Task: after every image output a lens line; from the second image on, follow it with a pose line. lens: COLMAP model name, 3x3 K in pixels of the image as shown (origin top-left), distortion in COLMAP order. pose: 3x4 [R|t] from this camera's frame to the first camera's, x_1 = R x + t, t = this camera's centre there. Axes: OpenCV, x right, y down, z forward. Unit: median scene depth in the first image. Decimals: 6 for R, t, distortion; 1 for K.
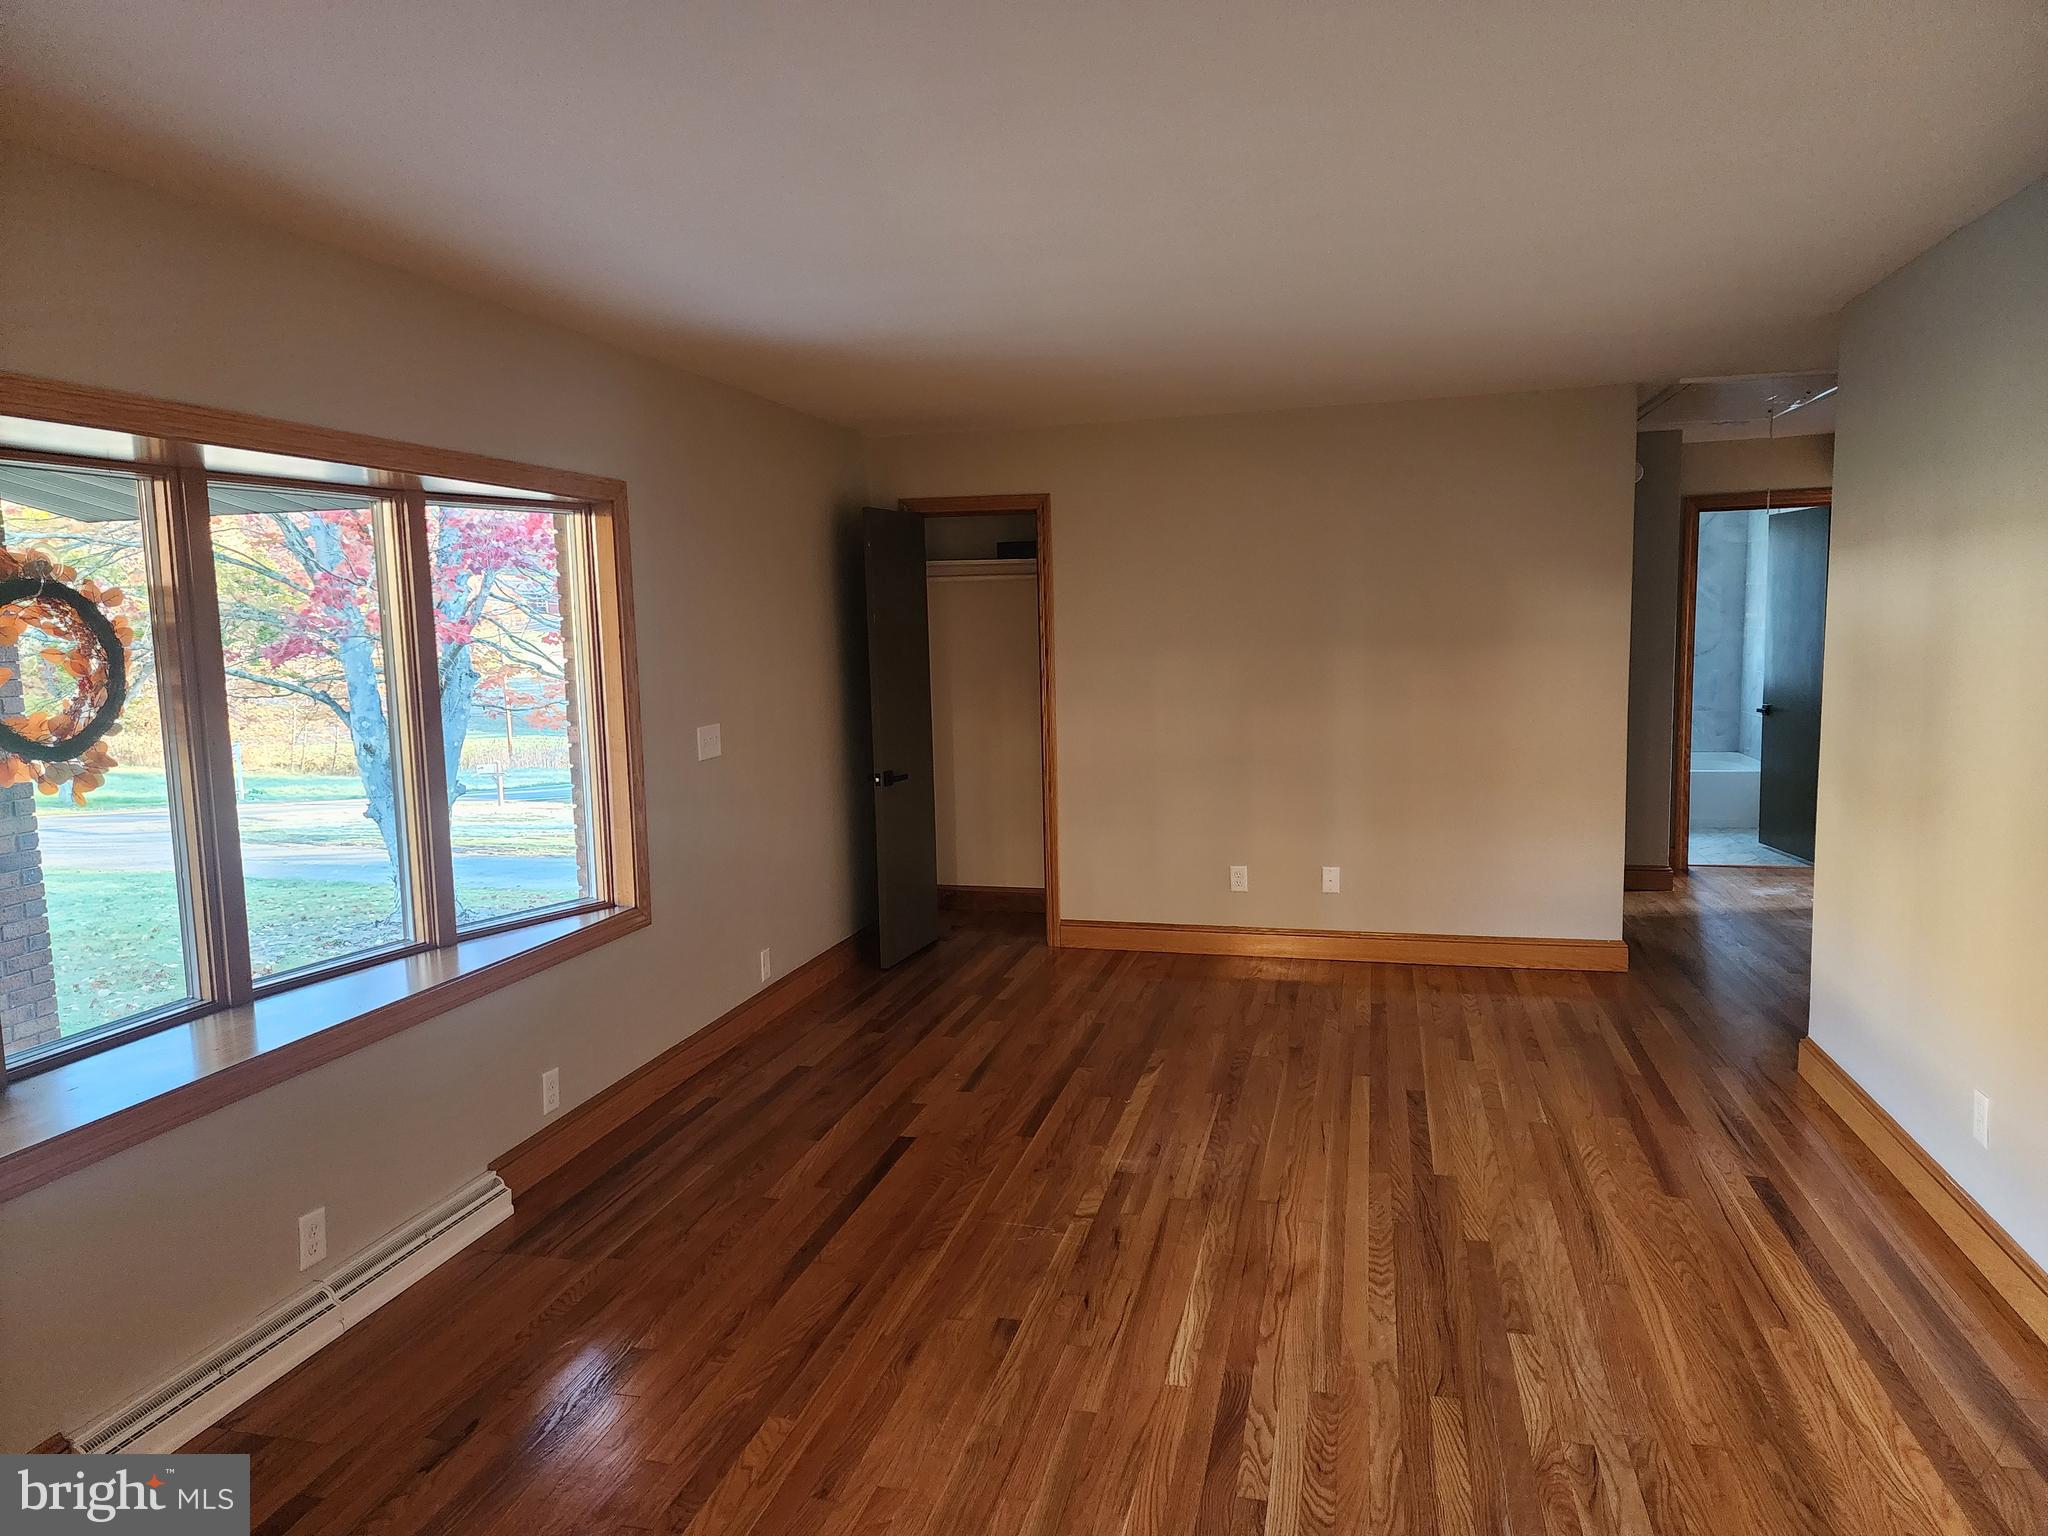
lens RADIAL K [[1356.4, 0, 1016.3], [0, 1356.4, 776.3], [0, 0, 1]] dist [0.095781, -0.090422]
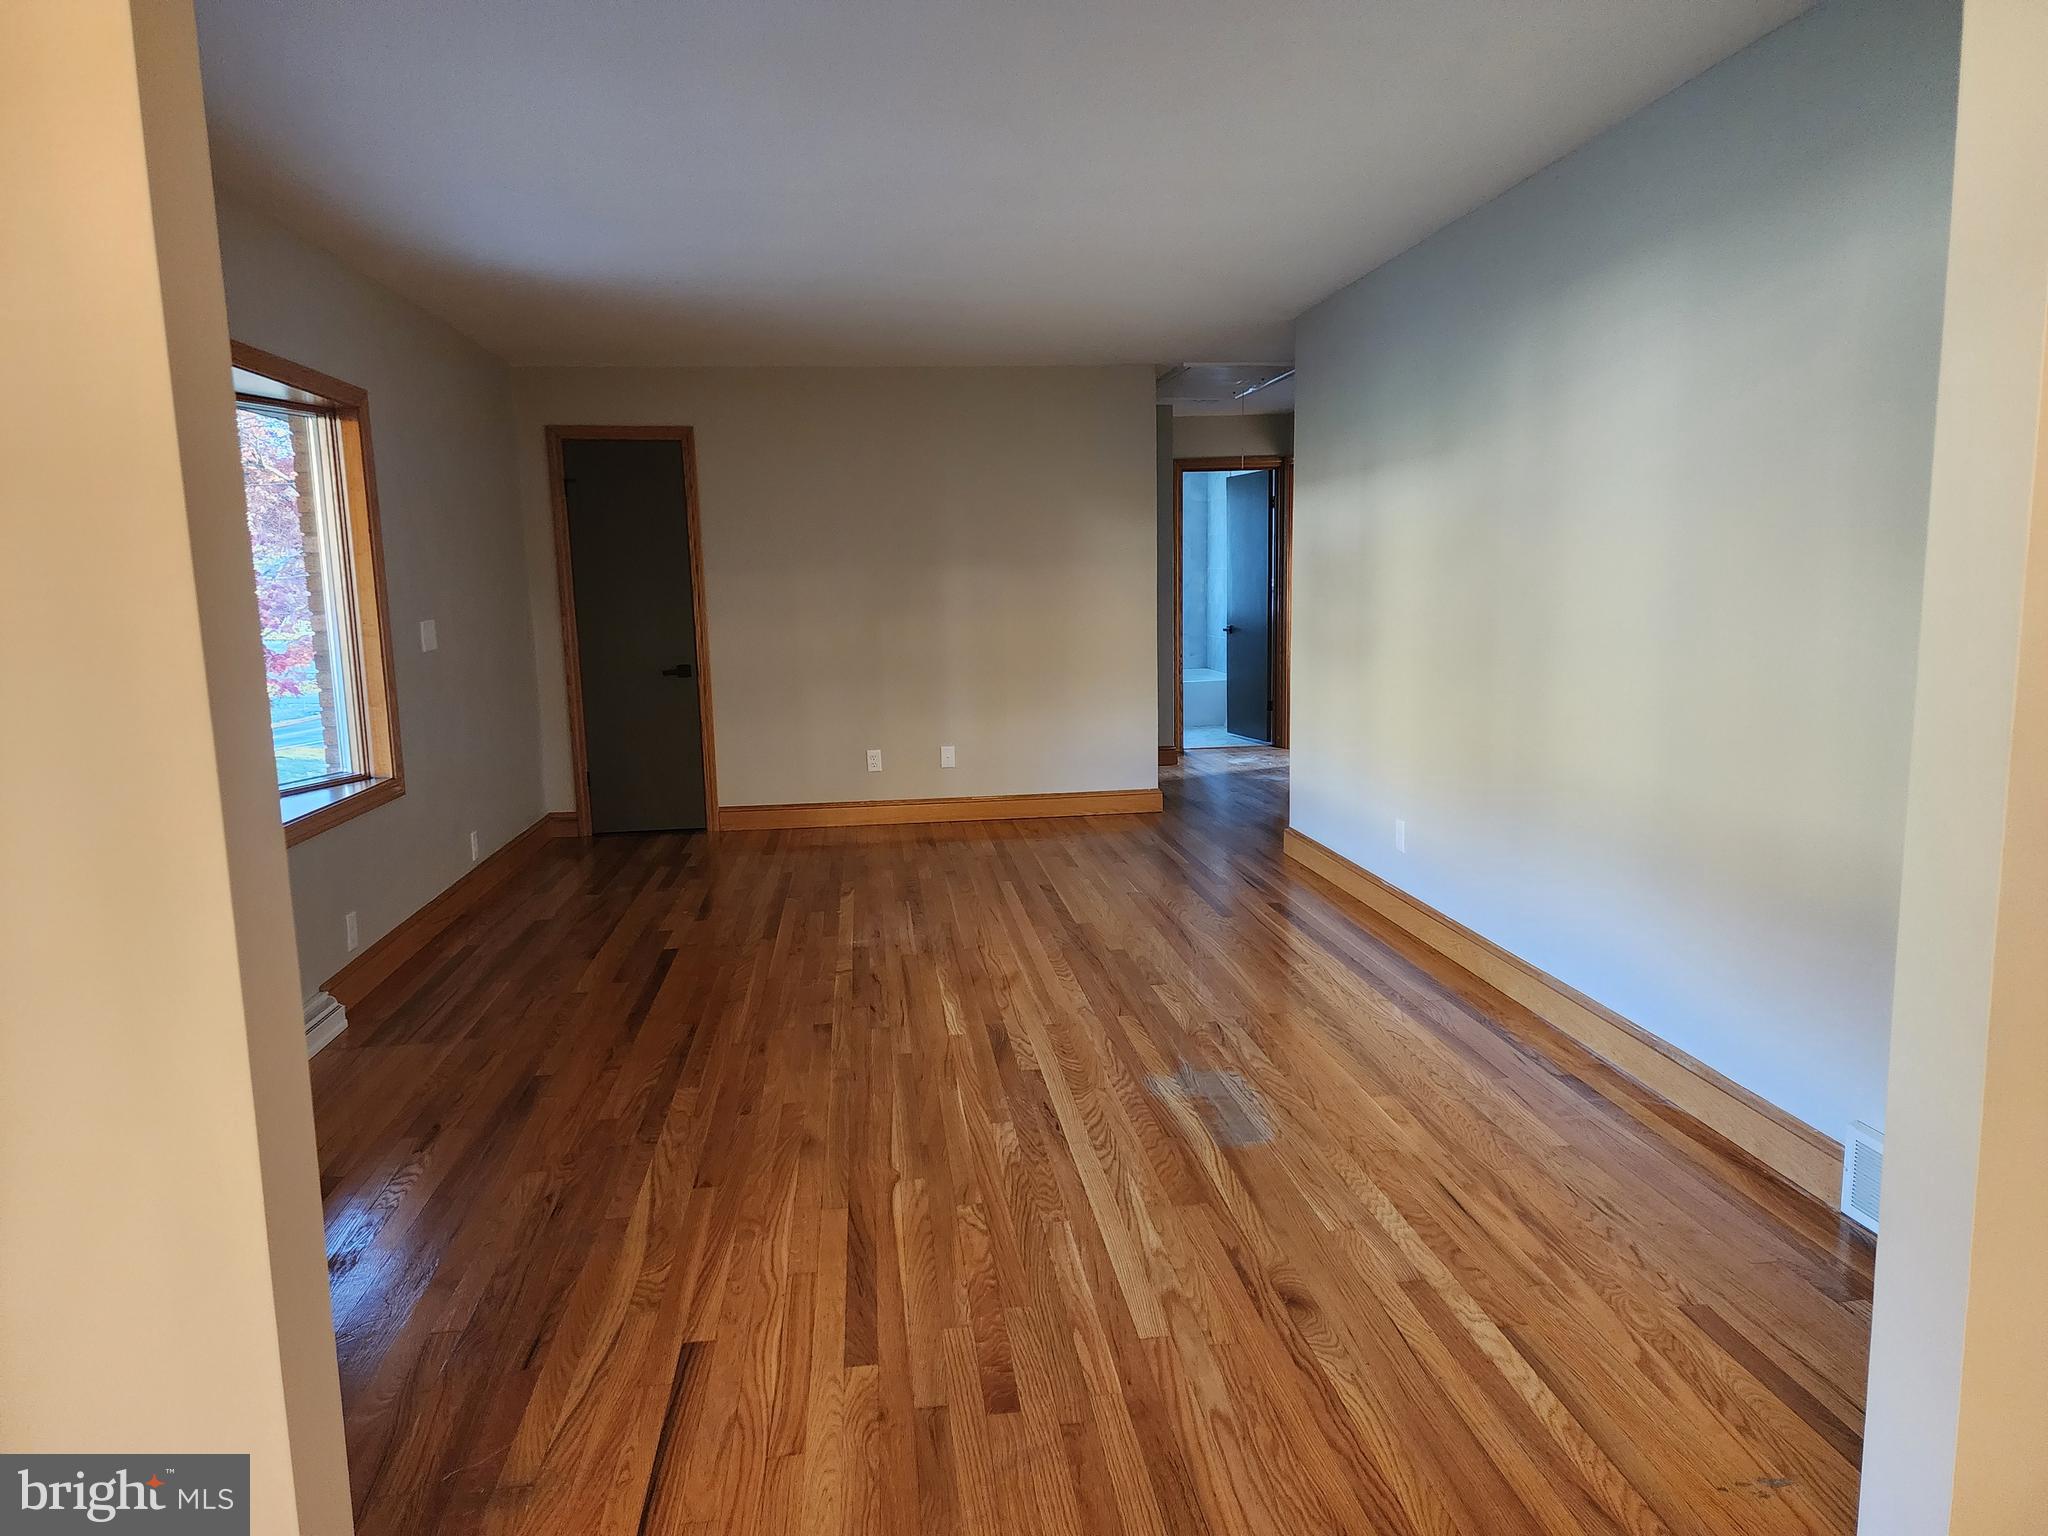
lens RADIAL K [[1361.6, 0, 1034.8], [0, 1361.6, 765.9], [0, 0, 1]] dist [0.081994, -0.067742]
pose [[0.926821, -0.049720, 0.372197, -0.256506], [0.045096, 0.998759, 0.021125, 0.103832], [-0.372786, -0.002795, 0.927913, -0.282785]]
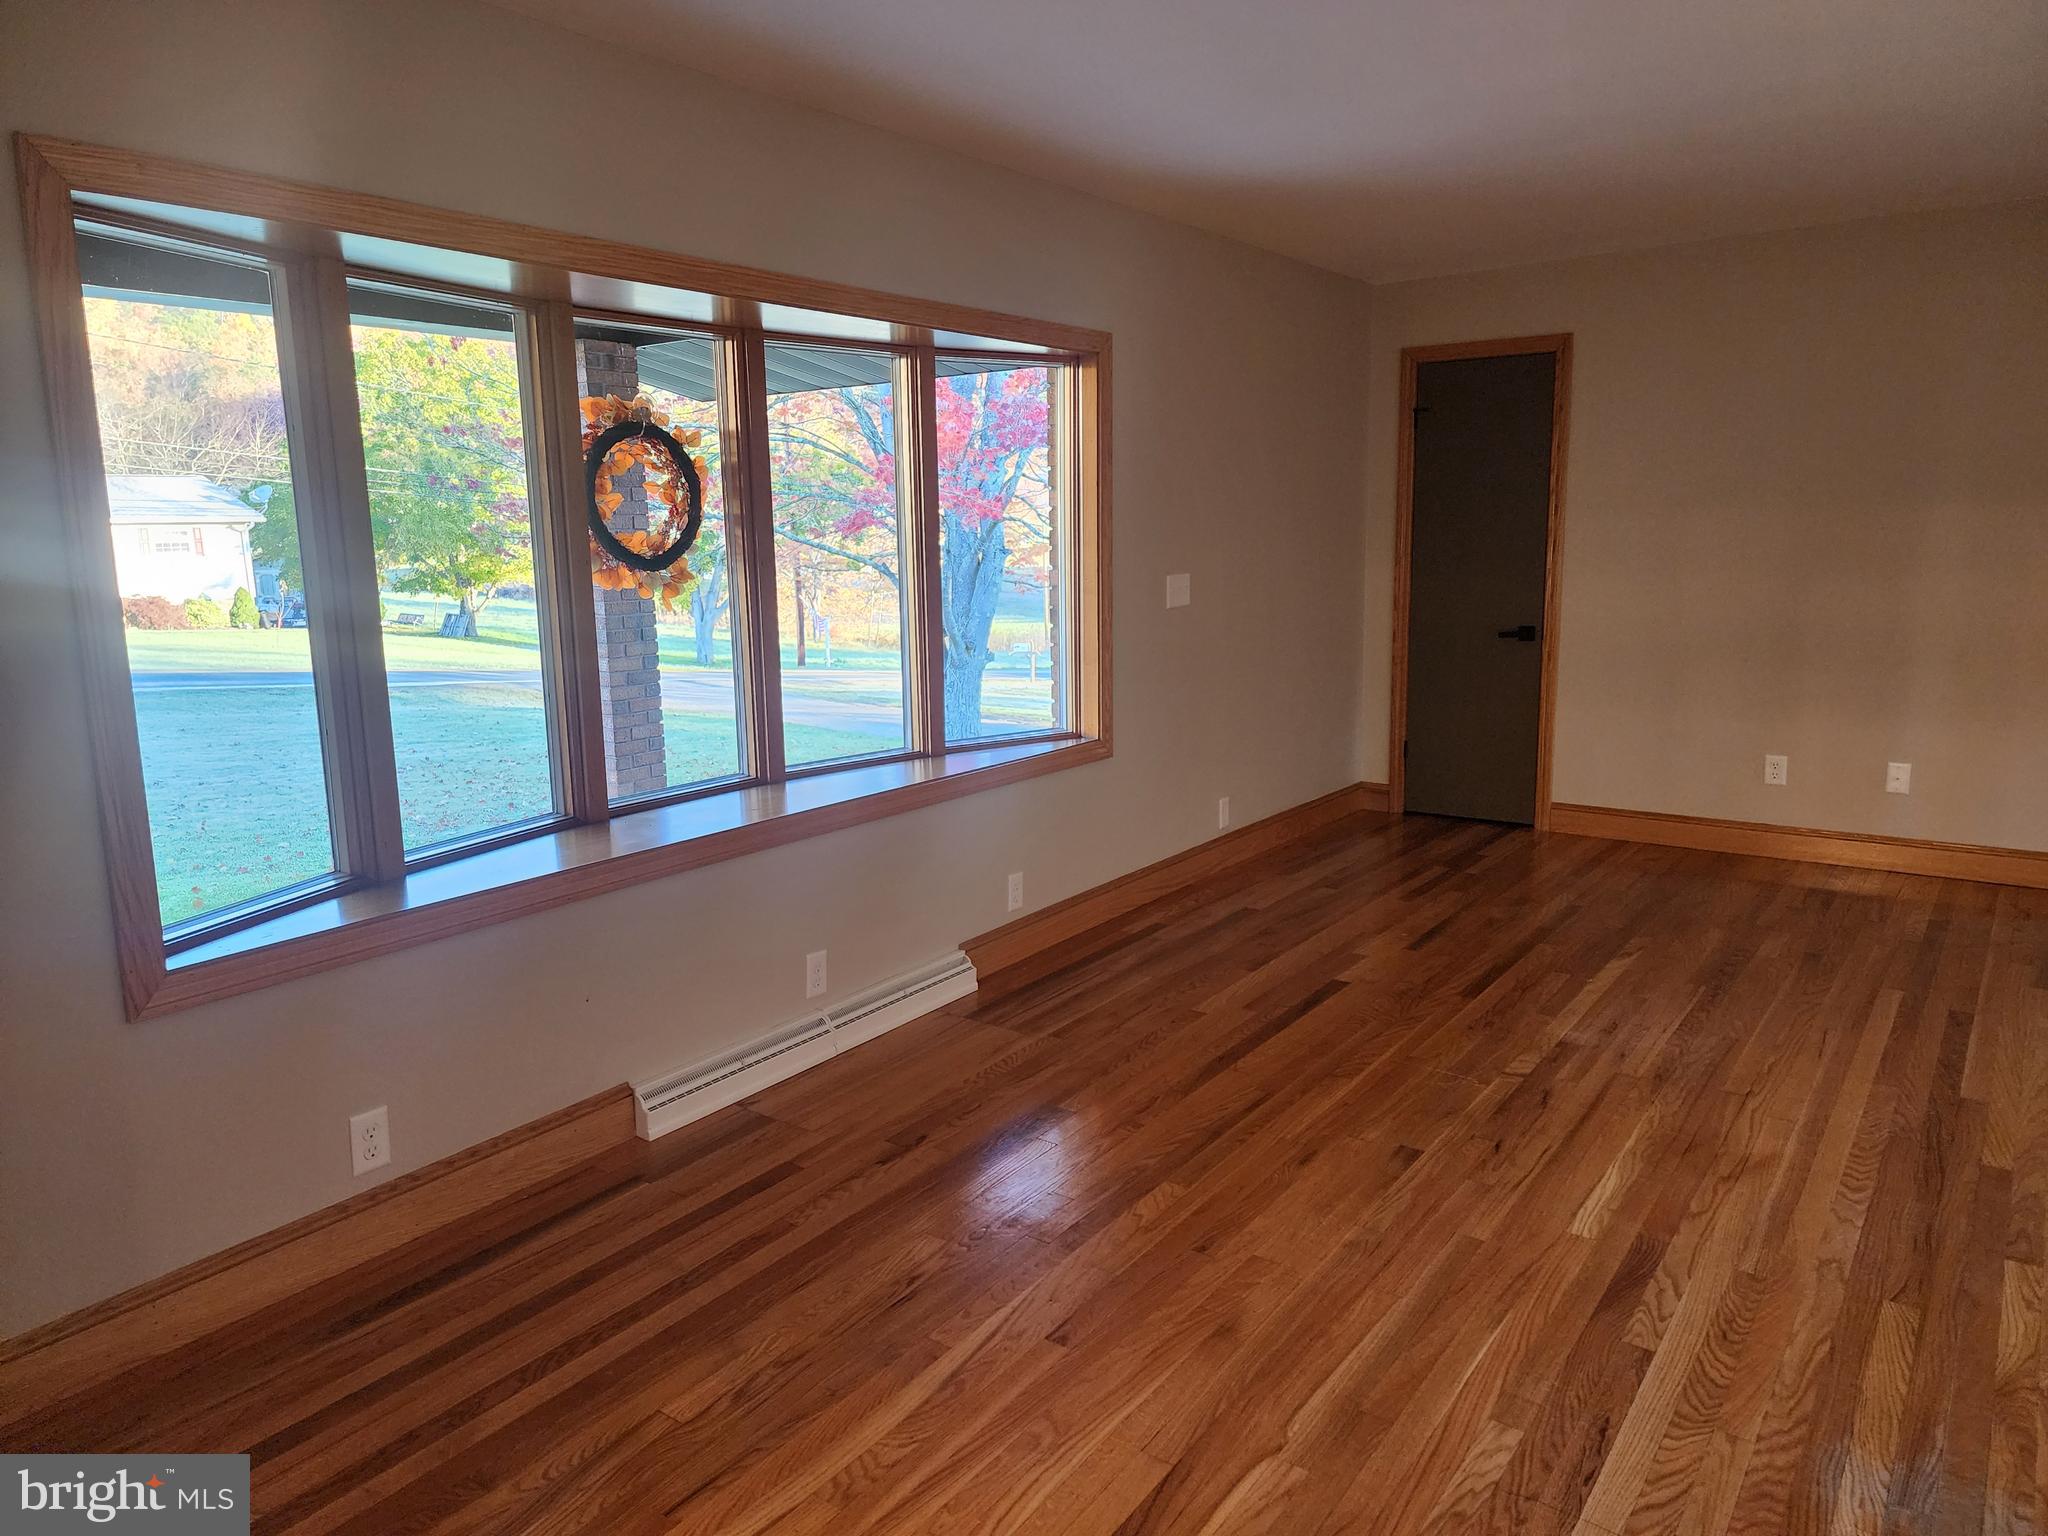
lens RADIAL K [[1368.3, 0, 1007.5], [0, 1368.3, 754.2], [0, 0, 1]] dist [0.102512, -0.094556]
pose [[0.925870, 0.068399, -0.371601, 0.067414], [-0.046461, 0.996625, 0.067683, 0.045852], [0.374976, -0.045401, 0.925922, -0.031959]]
